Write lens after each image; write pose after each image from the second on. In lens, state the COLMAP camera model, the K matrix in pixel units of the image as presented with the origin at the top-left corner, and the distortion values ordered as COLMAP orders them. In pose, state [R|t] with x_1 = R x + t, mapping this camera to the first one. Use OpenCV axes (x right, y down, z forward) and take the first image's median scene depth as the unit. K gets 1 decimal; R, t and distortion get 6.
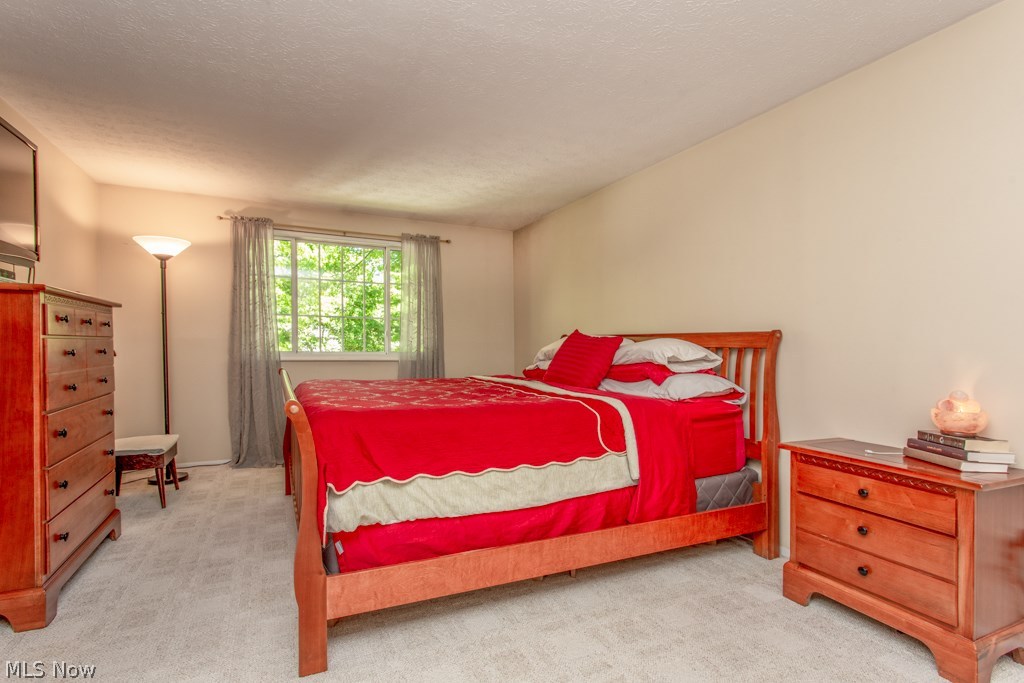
lens RADIAL K [[497.6, 0, 503.2], [0, 497.6, 348.0], [0, 0, 1]] dist [-0.001539, 0.001340]
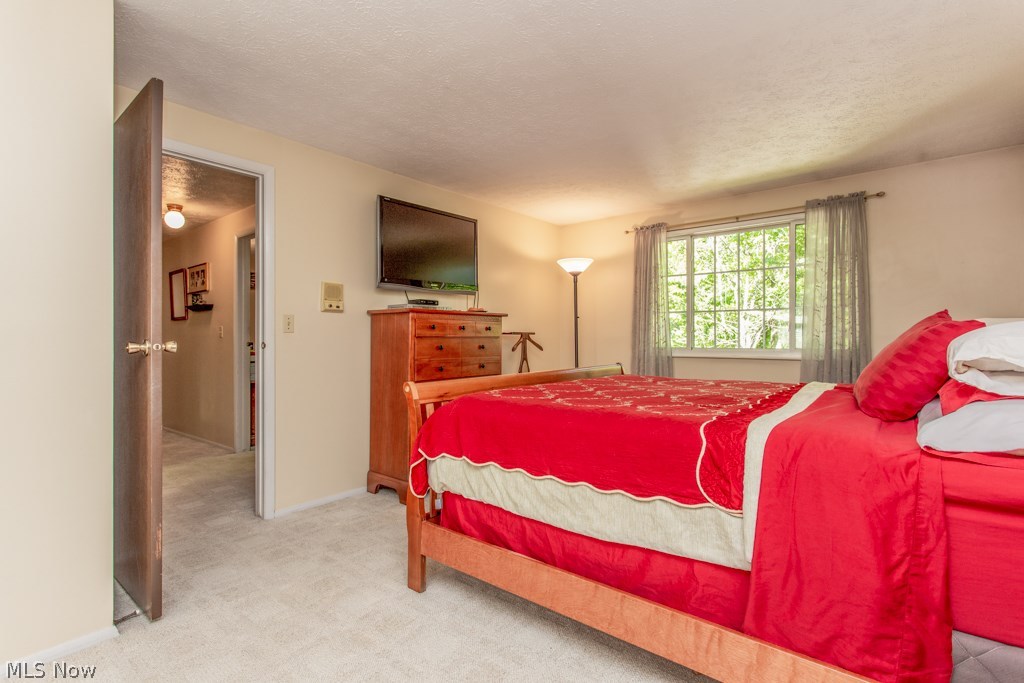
lens RADIAL K [[497.6, 0, 506.5], [0, 497.6, 341.7], [0, 0, 1]] dist [-0.001539, 0.001340]
pose [[0.434312, -0.008036, -0.900727, 0.391814], [0.001715, 0.999966, -0.008094, 0.002114], [0.900761, 0.001971, 0.434311, 0.275131]]
